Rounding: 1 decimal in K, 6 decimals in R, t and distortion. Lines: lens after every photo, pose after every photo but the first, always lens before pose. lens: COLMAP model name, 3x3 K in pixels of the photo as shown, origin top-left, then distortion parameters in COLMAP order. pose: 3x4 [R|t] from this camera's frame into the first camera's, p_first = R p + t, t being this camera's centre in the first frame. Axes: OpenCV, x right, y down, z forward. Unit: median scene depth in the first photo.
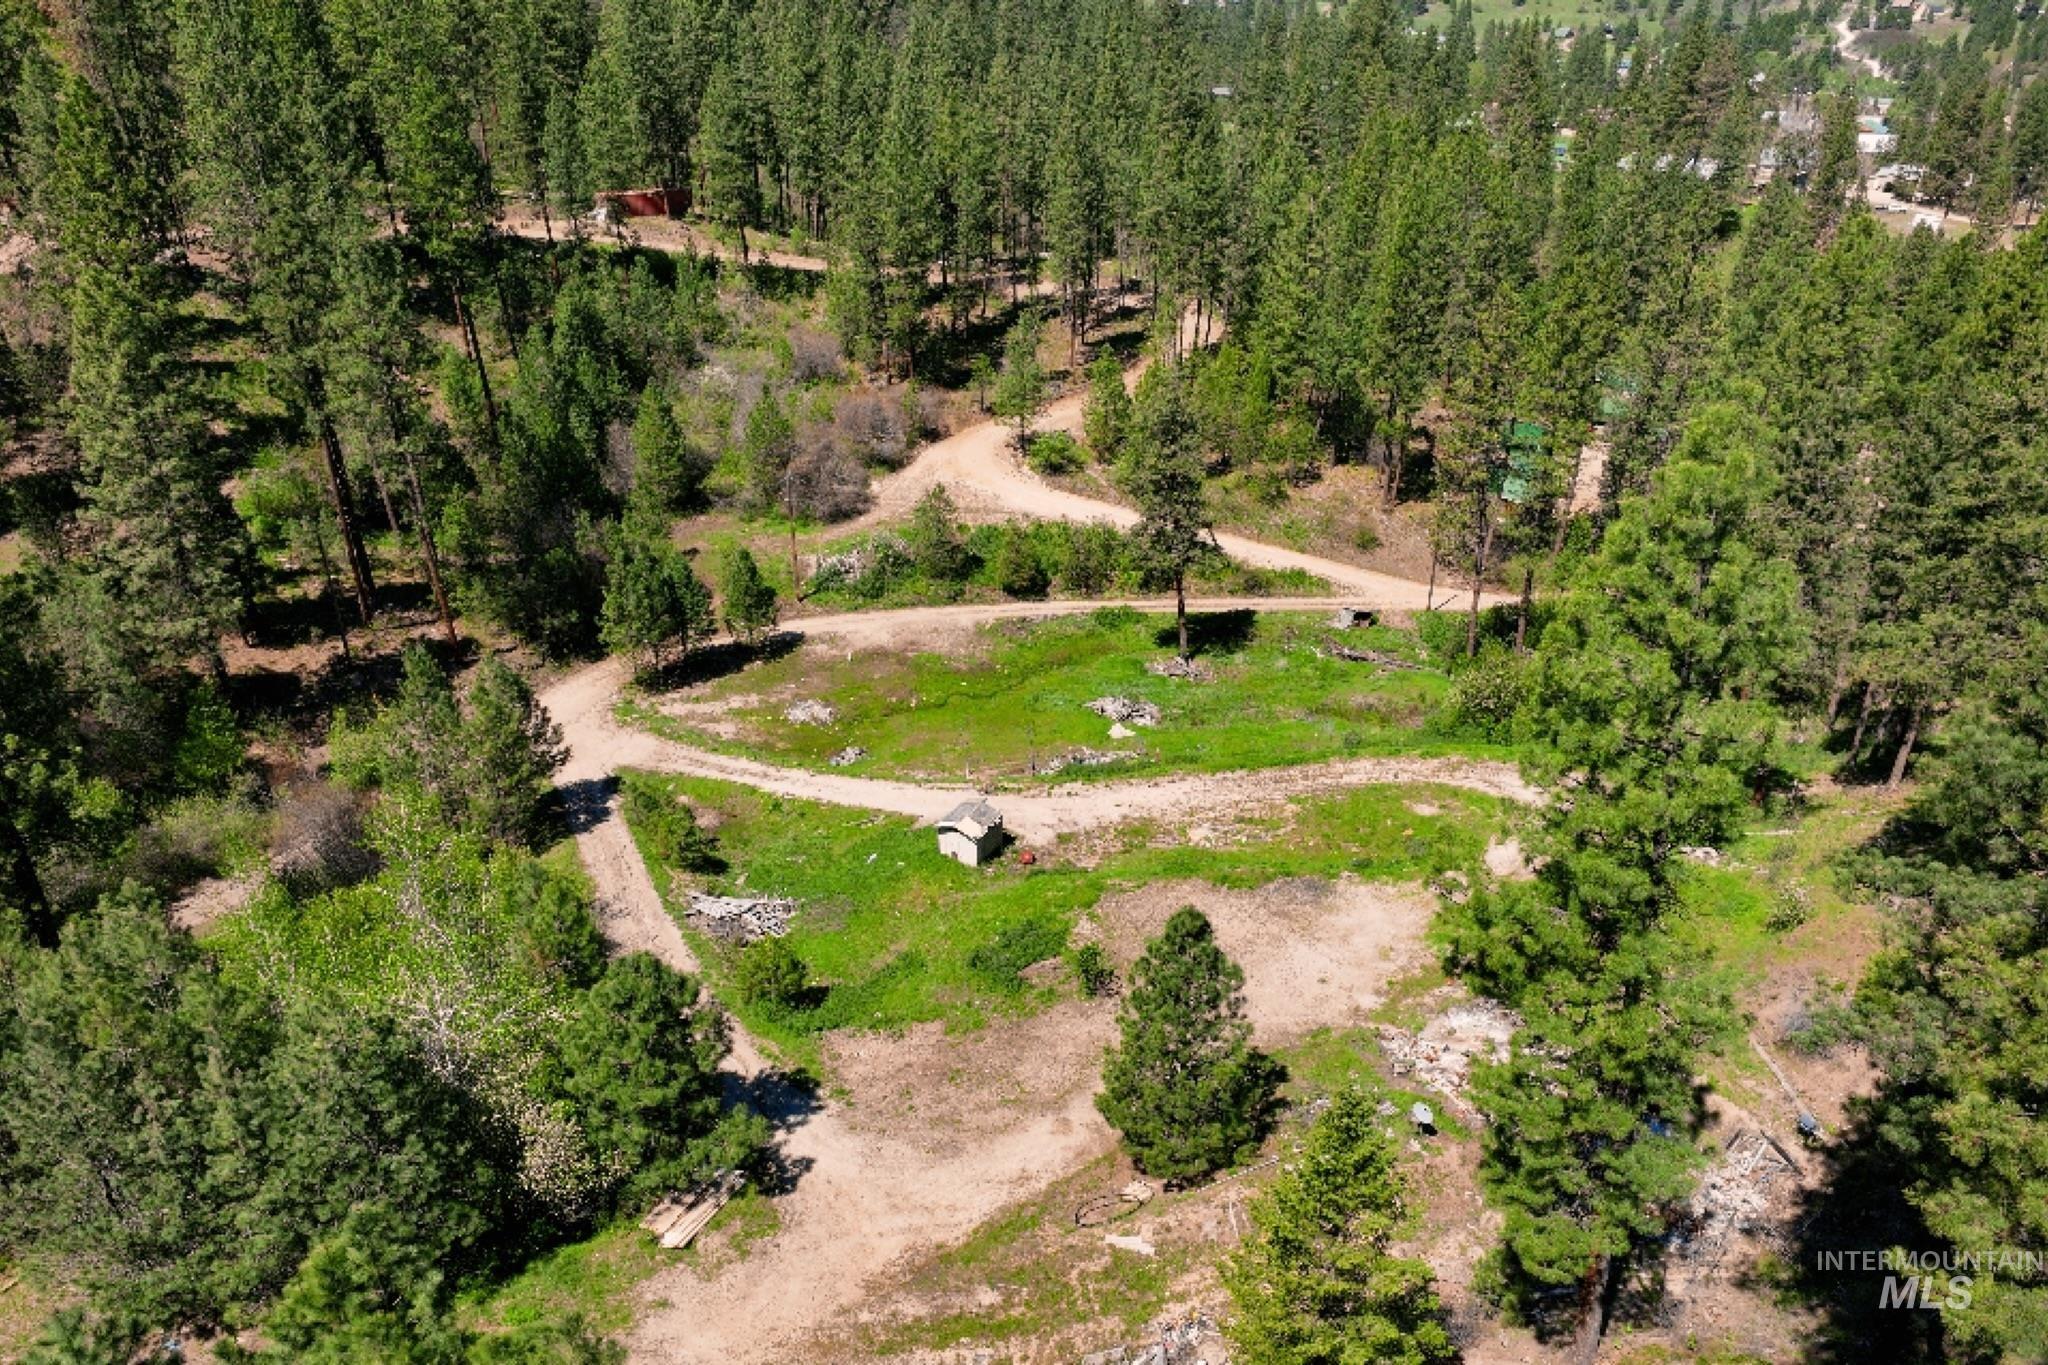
lens RADIAL K [[1436.3, 0, 1033.1], [0, 1436.3, 775.6], [0, 0, 1]] dist [-0.009599, 0.018387]
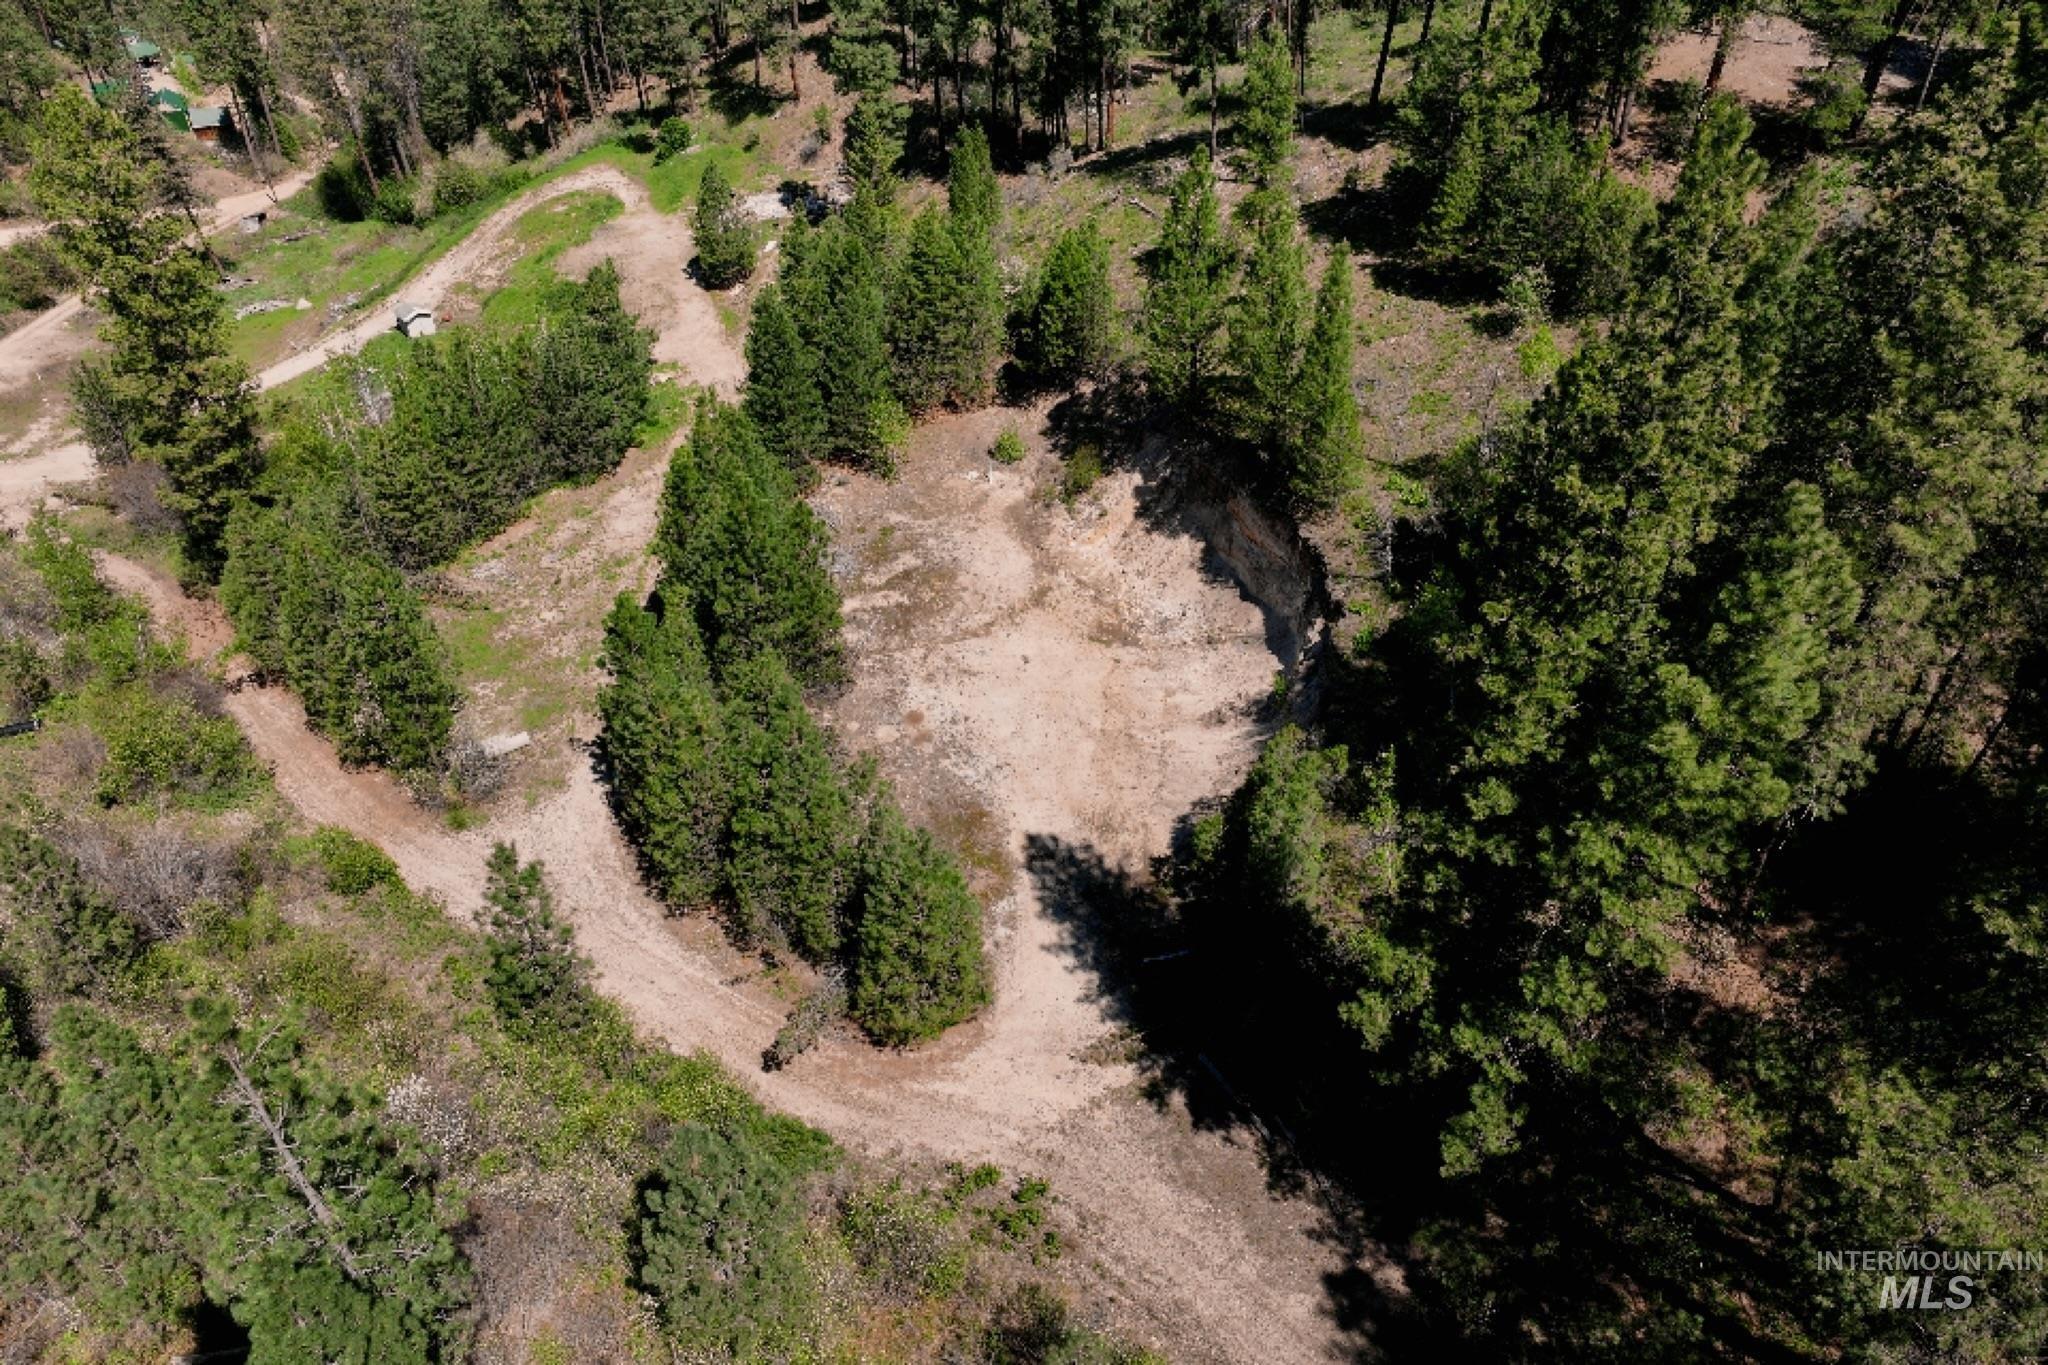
lens RADIAL K [[1436.3, 0, 1028.0], [0, 1436.3, 673.1], [0, 0, 1]] dist [-0.009599, 0.018387]
pose [[0.325895, -0.596358, 0.733587, -0.835335], [0.473742, 0.774511, 0.419167, -0.002328], [-0.818145, 0.210926, 0.534929, -0.261290]]
